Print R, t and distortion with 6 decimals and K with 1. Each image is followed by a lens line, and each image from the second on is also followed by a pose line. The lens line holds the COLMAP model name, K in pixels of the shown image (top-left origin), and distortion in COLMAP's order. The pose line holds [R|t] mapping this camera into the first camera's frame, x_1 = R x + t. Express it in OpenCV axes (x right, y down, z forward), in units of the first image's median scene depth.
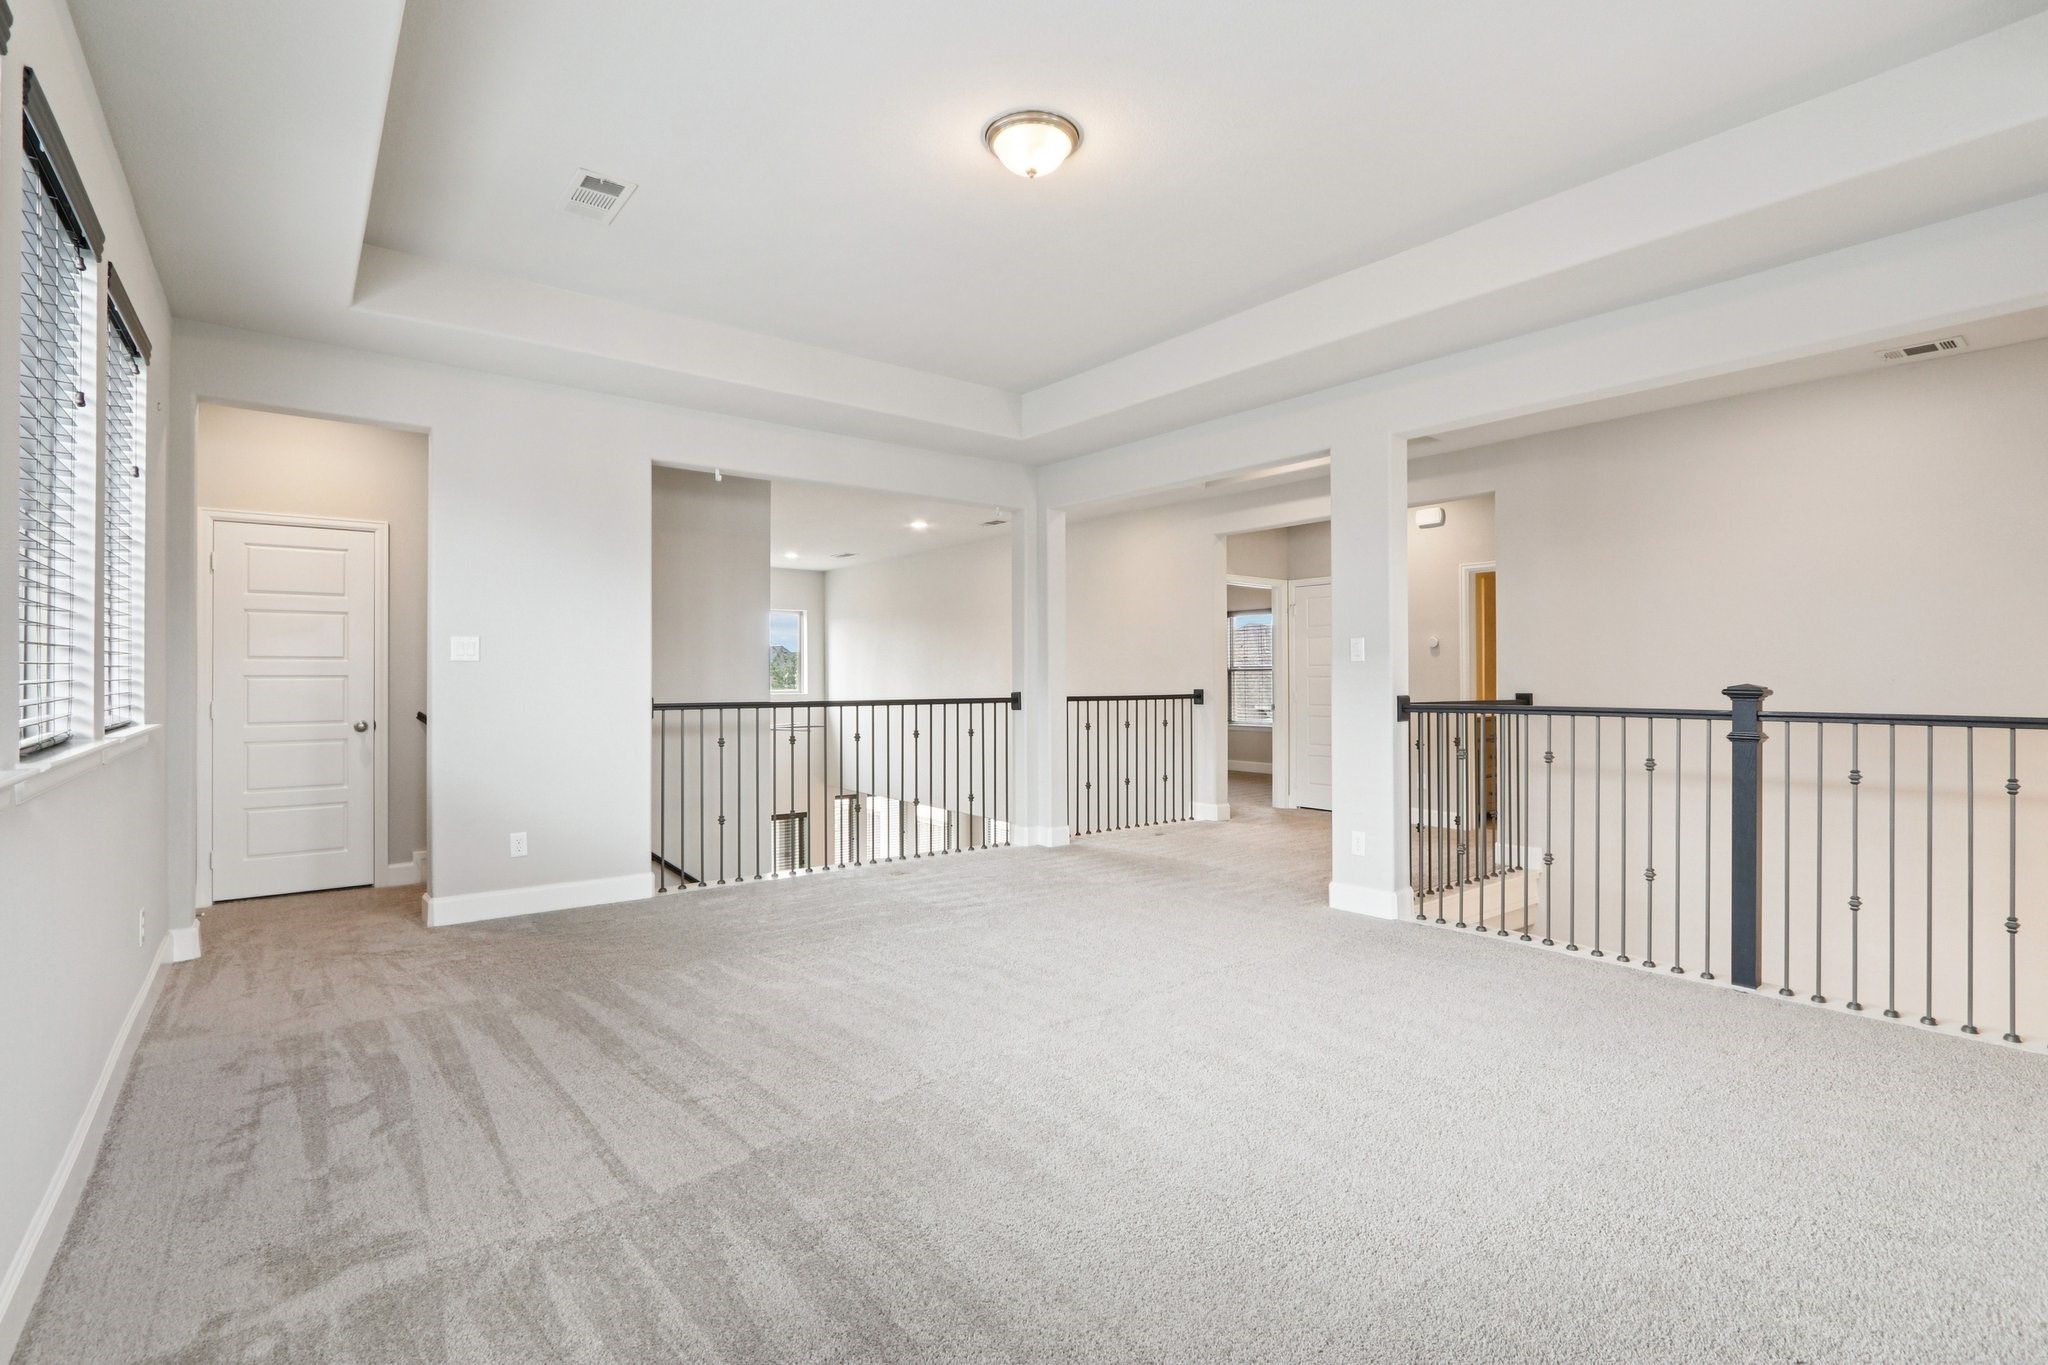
lens RADIAL K [[960.4, 0, 1033.4], [0, 960.4, 680.2], [0, 0, 1]] dist [-0.002737, 0.002552]
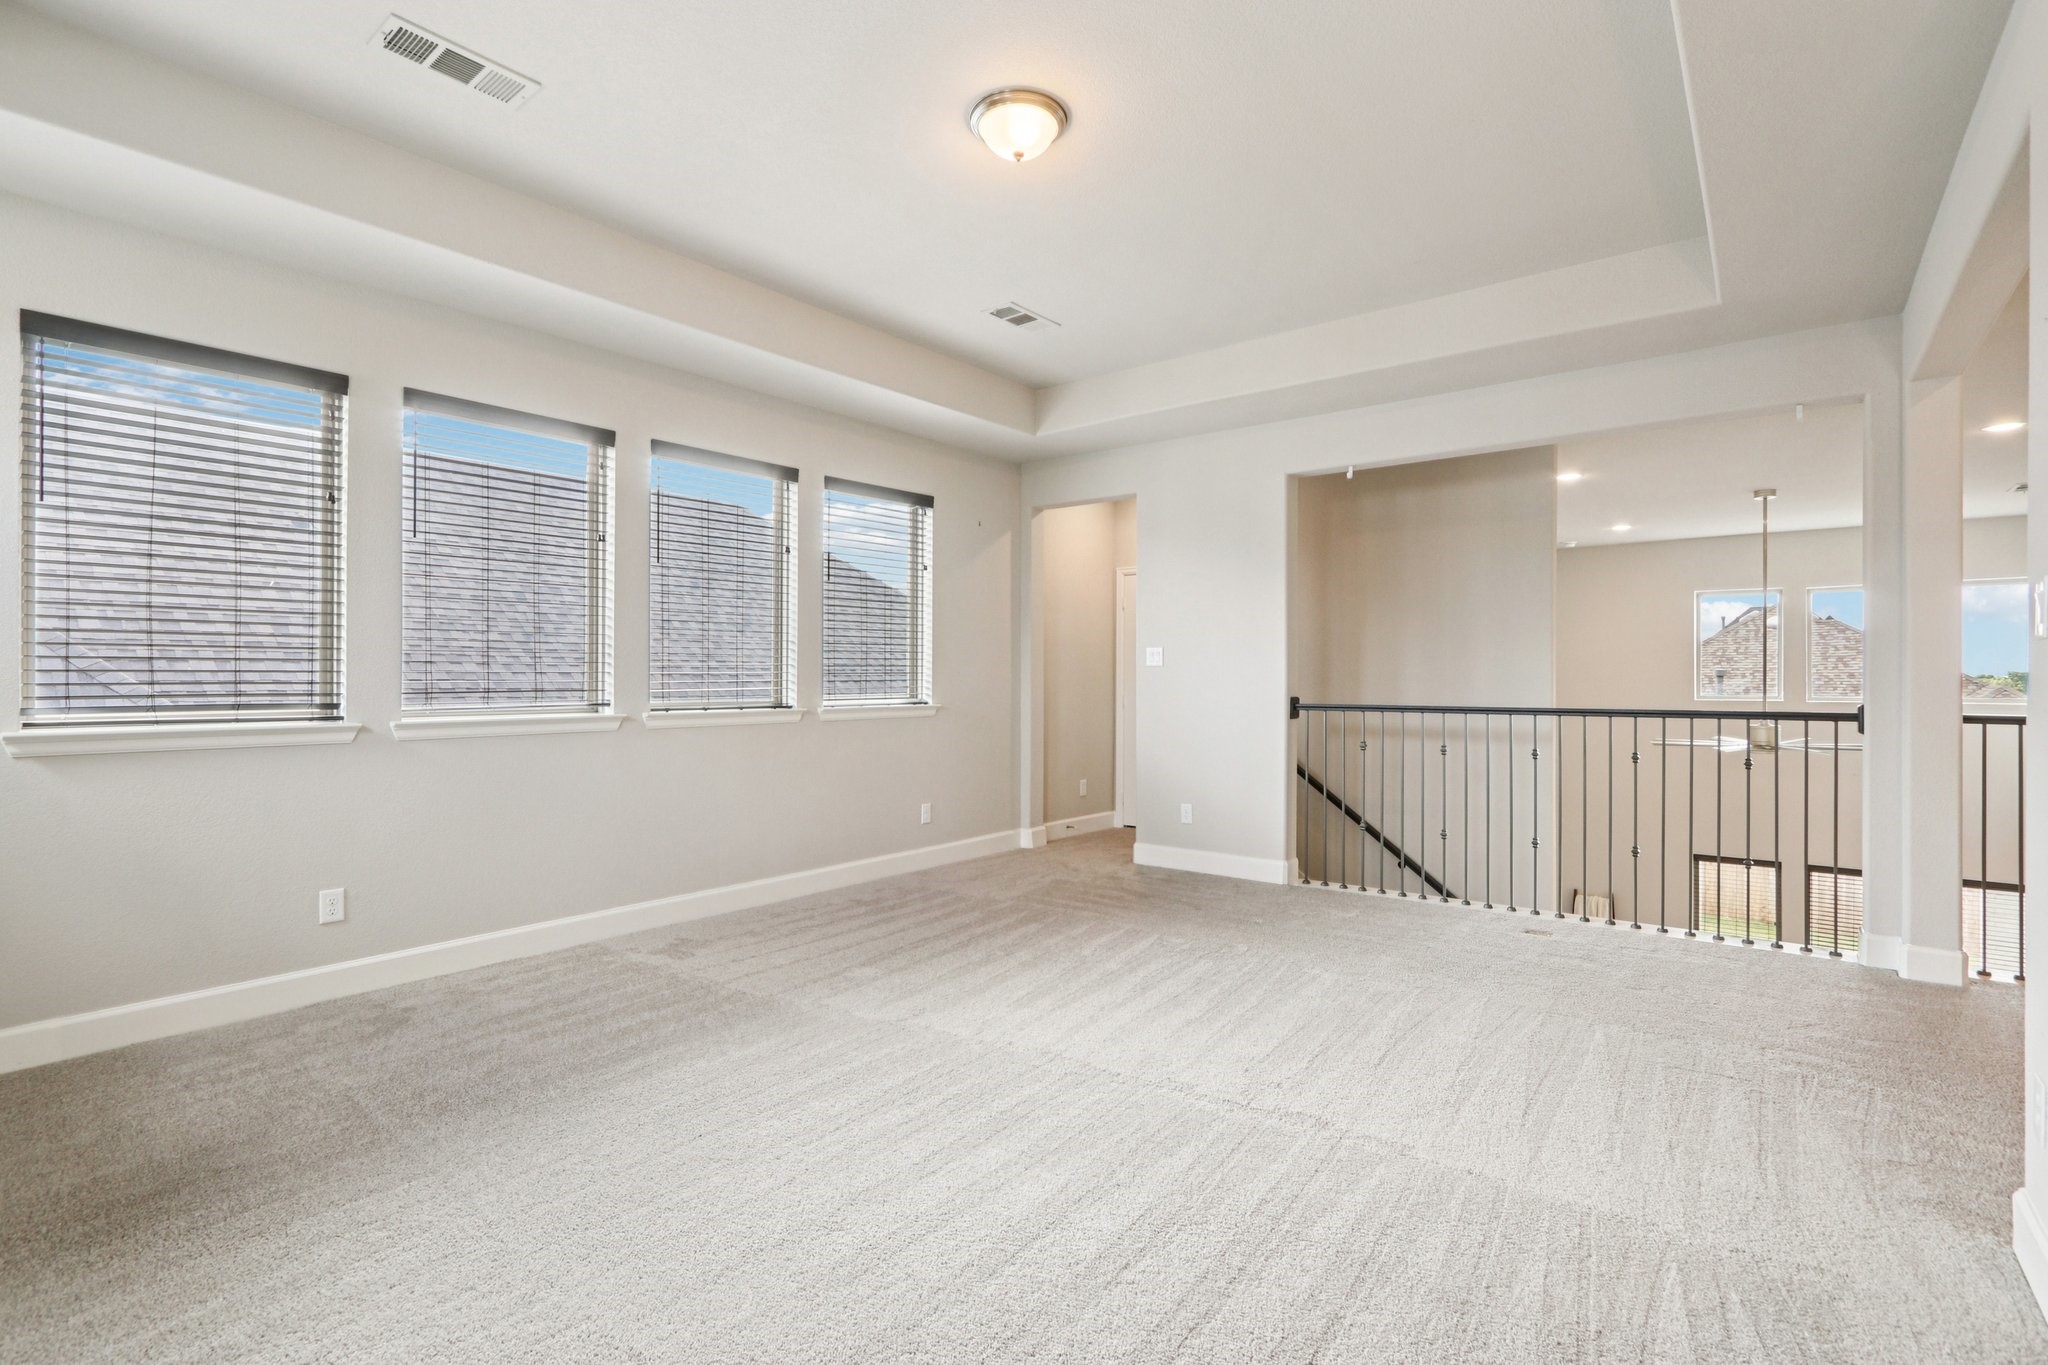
lens RADIAL K [[960.4, 0, 1029.5], [0, 960.4, 678.0], [0, 0, 1]] dist [-0.002737, 0.002552]
pose [[0.241068, -0.000626, -0.970508, 0.632830], [-0.005831, 0.999981, -0.002094, 0.000281], [0.970491, 0.006164, 0.241060, 0.521064]]
